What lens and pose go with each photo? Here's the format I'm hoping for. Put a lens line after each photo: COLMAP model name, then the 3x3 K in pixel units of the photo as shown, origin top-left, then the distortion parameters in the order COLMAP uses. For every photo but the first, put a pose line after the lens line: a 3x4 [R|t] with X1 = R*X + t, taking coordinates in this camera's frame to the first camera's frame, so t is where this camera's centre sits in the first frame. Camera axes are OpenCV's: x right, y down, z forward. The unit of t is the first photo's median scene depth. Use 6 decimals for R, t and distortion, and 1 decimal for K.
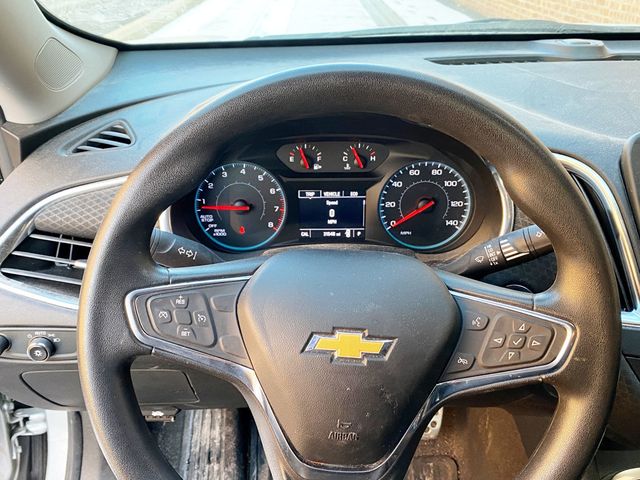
lens RADIAL K [[628.9, 0, 320.7], [0, 628.9, 239.3], [0, 0, 1]] dist [0.018045, 0.000000]
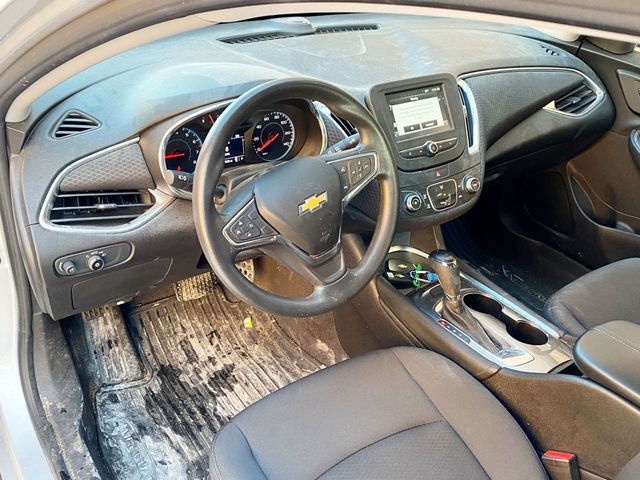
lens RADIAL K [[631.0, 0, 319.5], [0, 631.0, 240.3], [0, 0, 1]] dist [-0.014955, 0.000000]
pose [[0.821243, -0.236004, 0.519482, -0.724423], [0.164781, 0.969754, 0.180067, -0.068781], [-0.546266, -0.062278, 0.835293, -0.586756]]
